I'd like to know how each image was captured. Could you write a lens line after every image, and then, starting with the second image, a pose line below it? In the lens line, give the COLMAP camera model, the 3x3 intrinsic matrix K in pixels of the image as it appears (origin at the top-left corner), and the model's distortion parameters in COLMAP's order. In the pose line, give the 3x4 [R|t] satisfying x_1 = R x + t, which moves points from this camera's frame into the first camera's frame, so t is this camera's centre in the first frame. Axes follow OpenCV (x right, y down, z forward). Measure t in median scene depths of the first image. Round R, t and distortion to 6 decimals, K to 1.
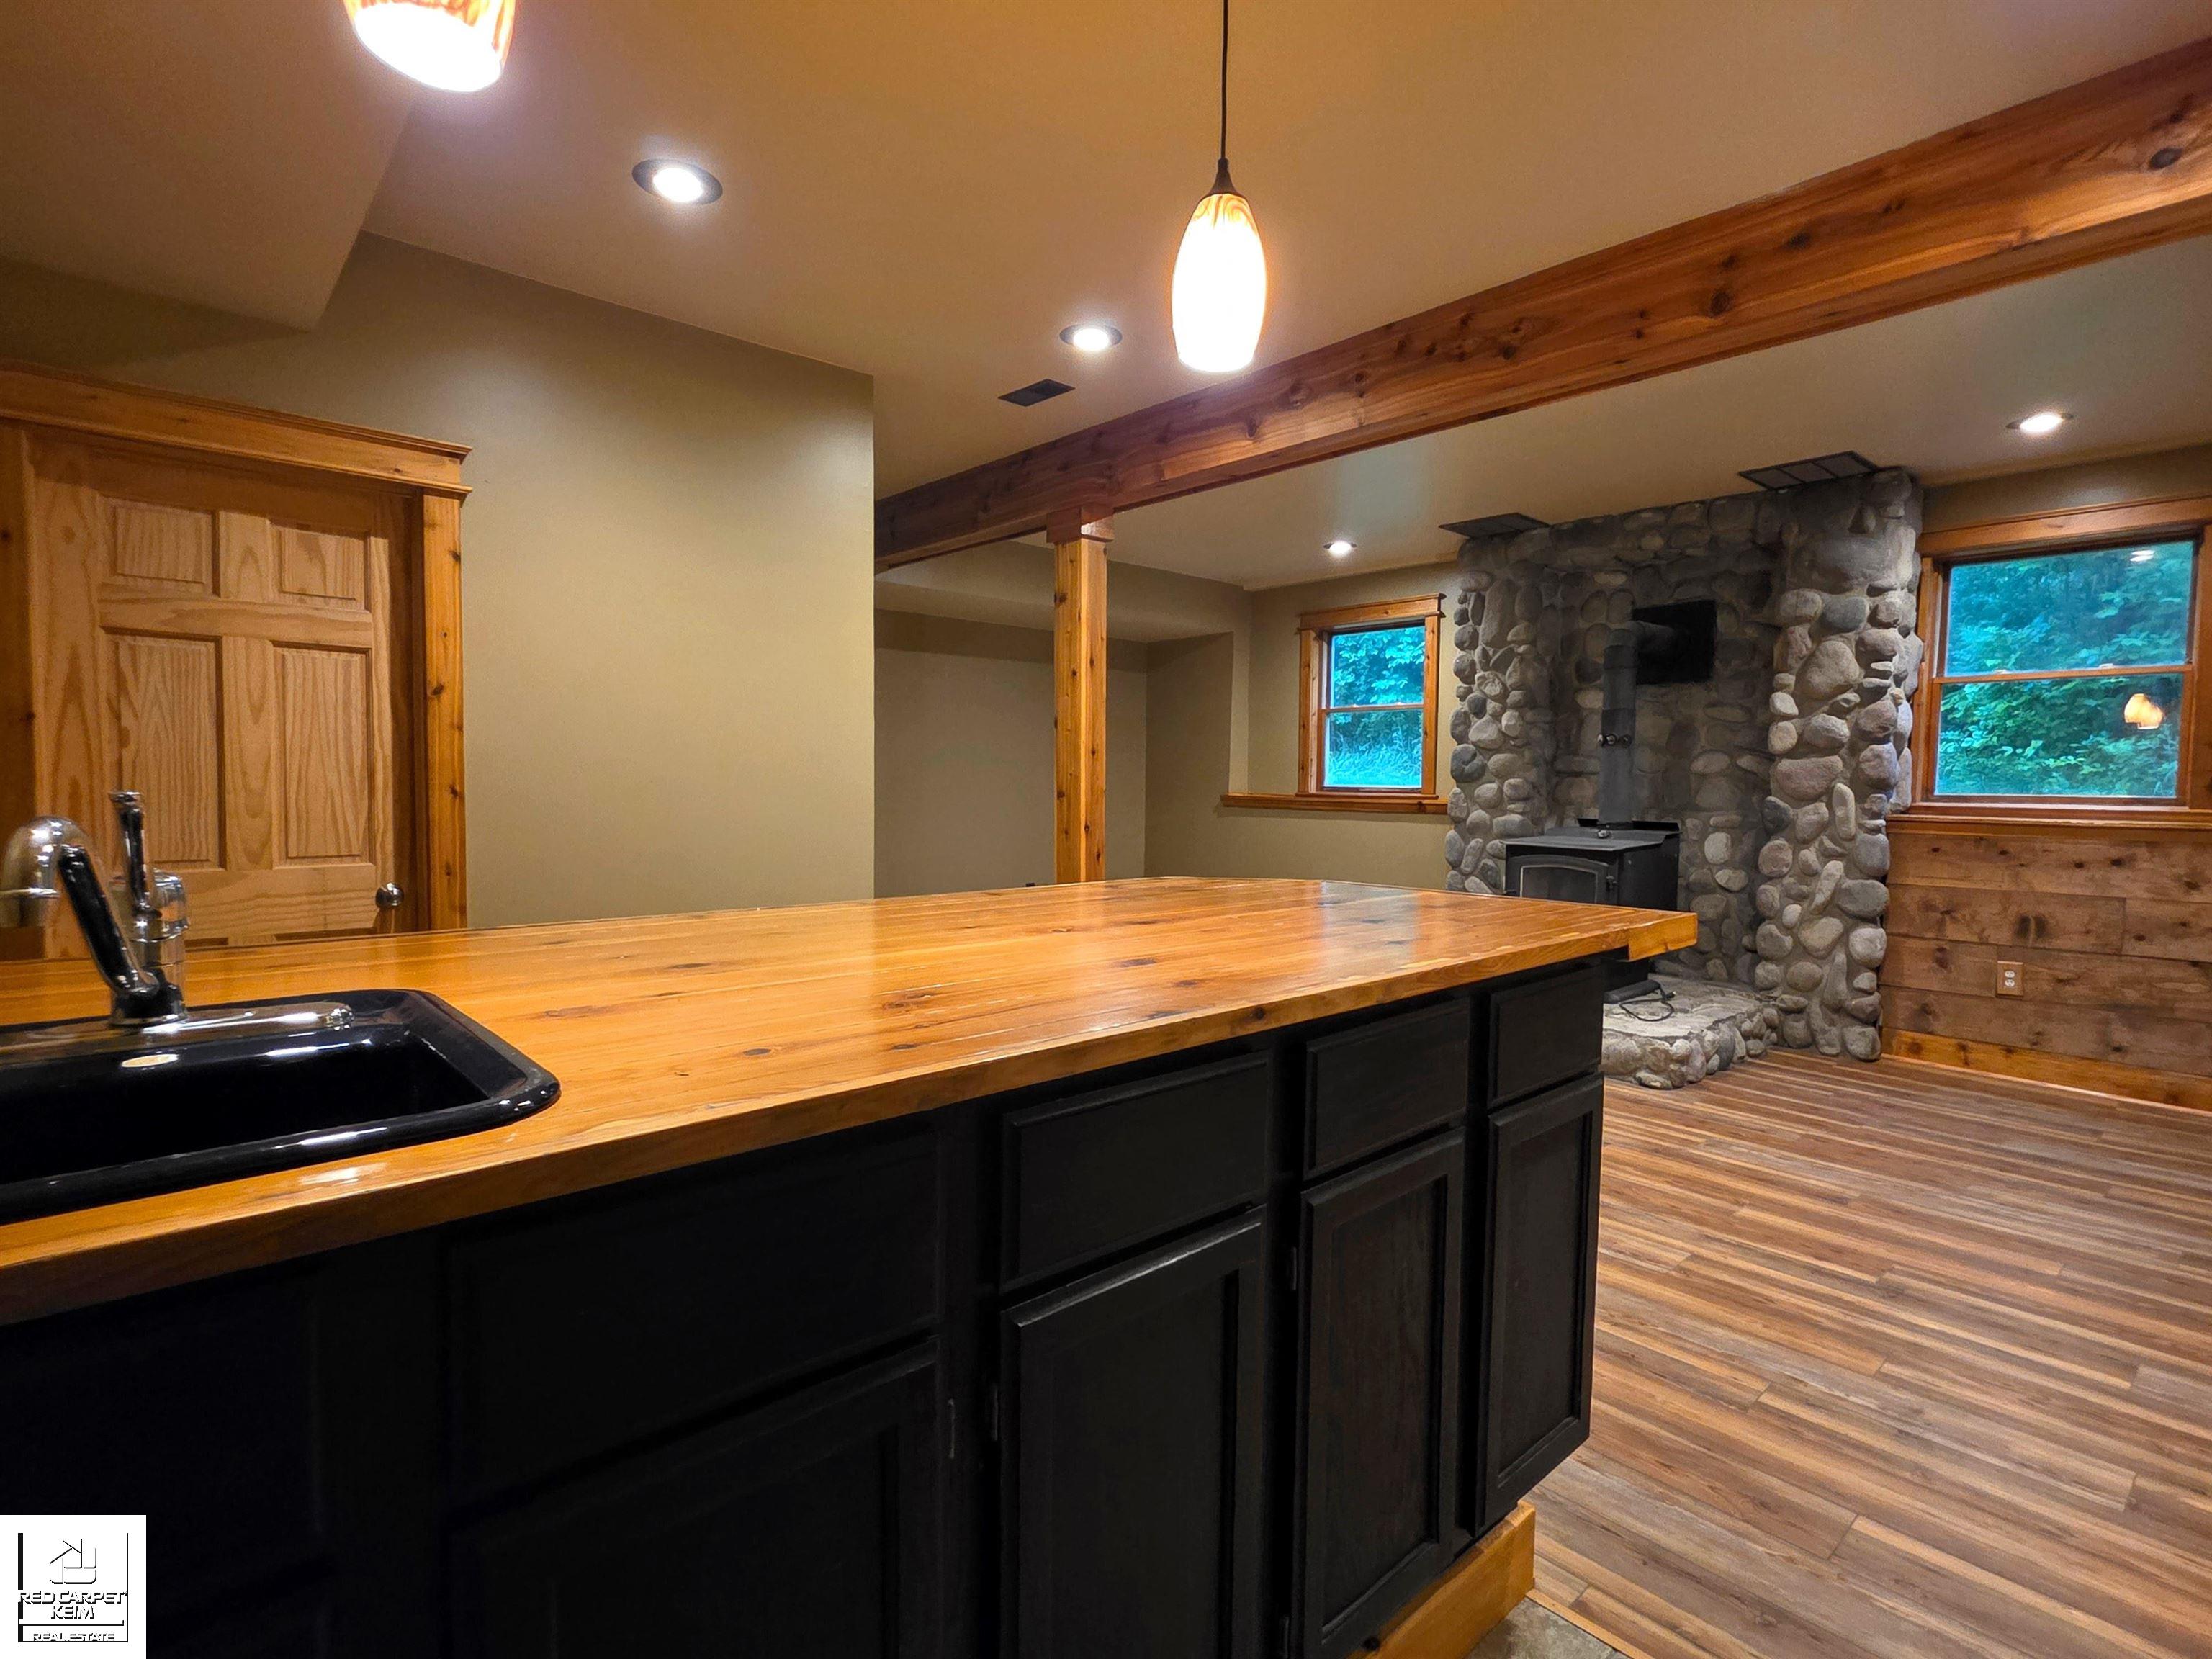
lens RADIAL K [[1067.8, 0, 1108.8], [0, 1067.8, 828.5], [0, 0, 1]] dist [-0.001313, 0.000505]
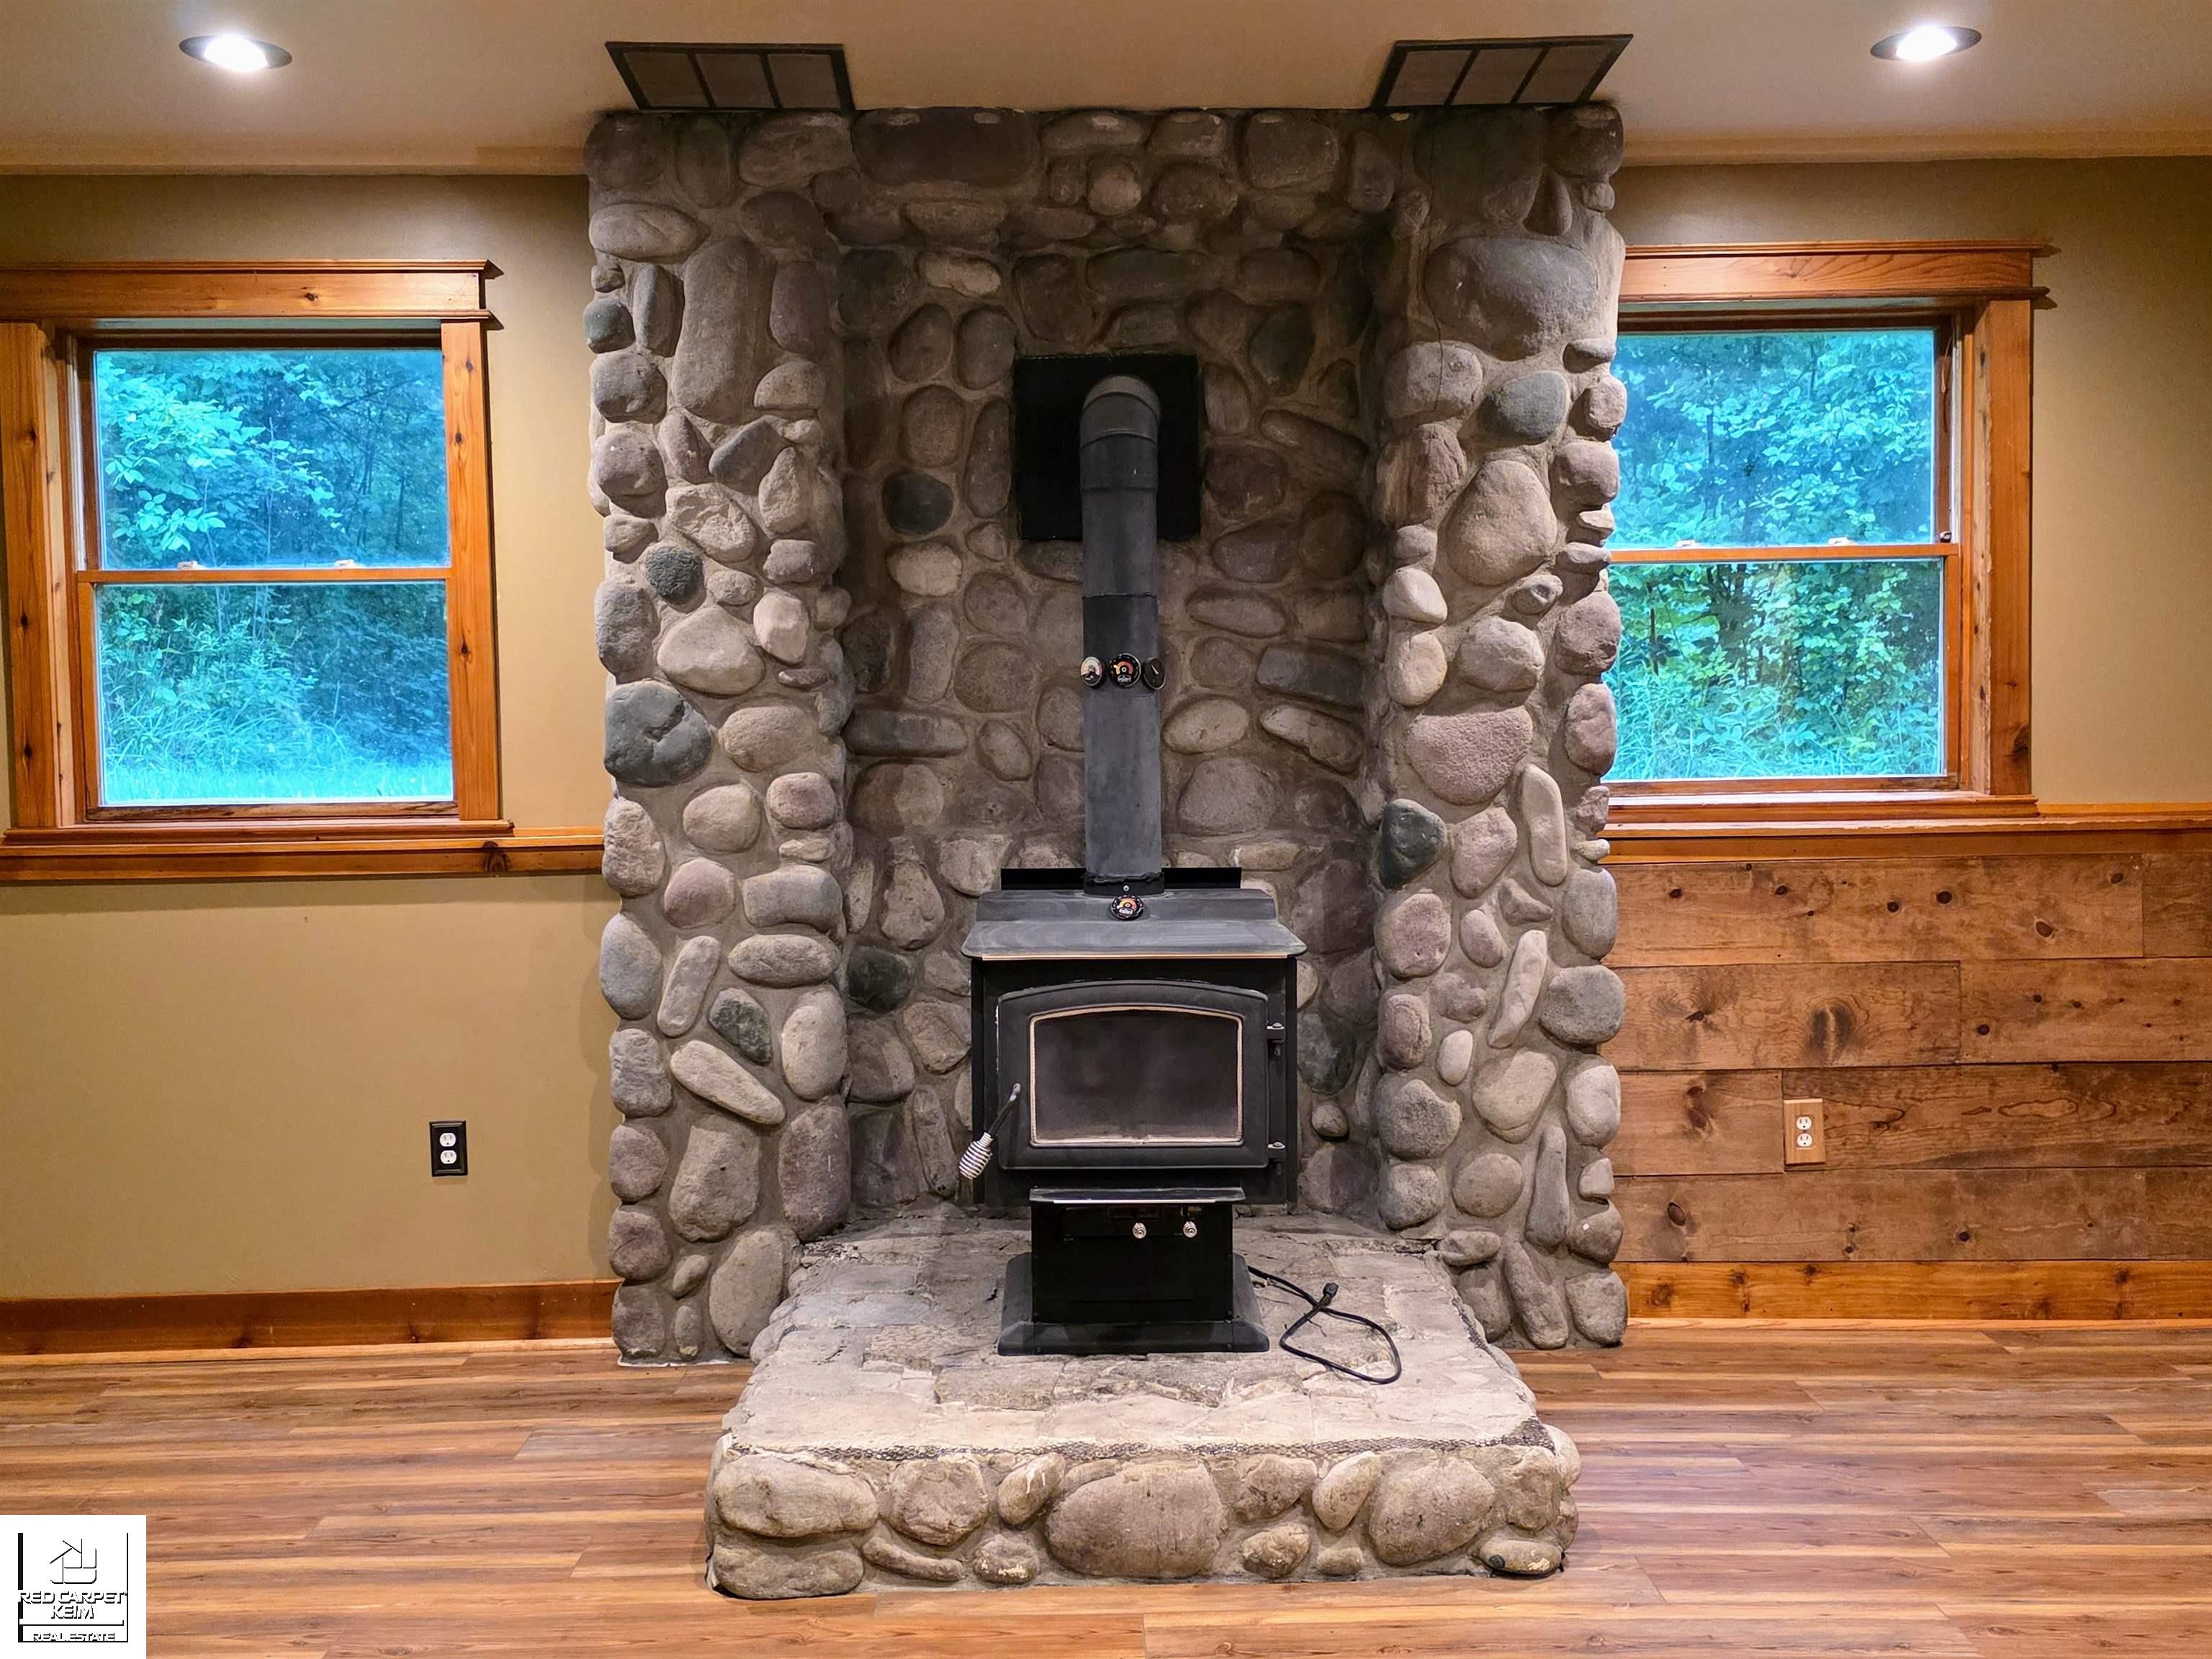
lens RADIAL K [[2037.1, 0, 1104.0], [0, 2037.1, 838.1], [0, 0, 1]] dist [0.052126, 0.000000]
pose [[0.659895, -0.054001, 0.749415, -0.110965], [0.057975, 0.998100, 0.020871, -0.038663], [-0.749118, 0.029675, 0.661772, 0.528910]]
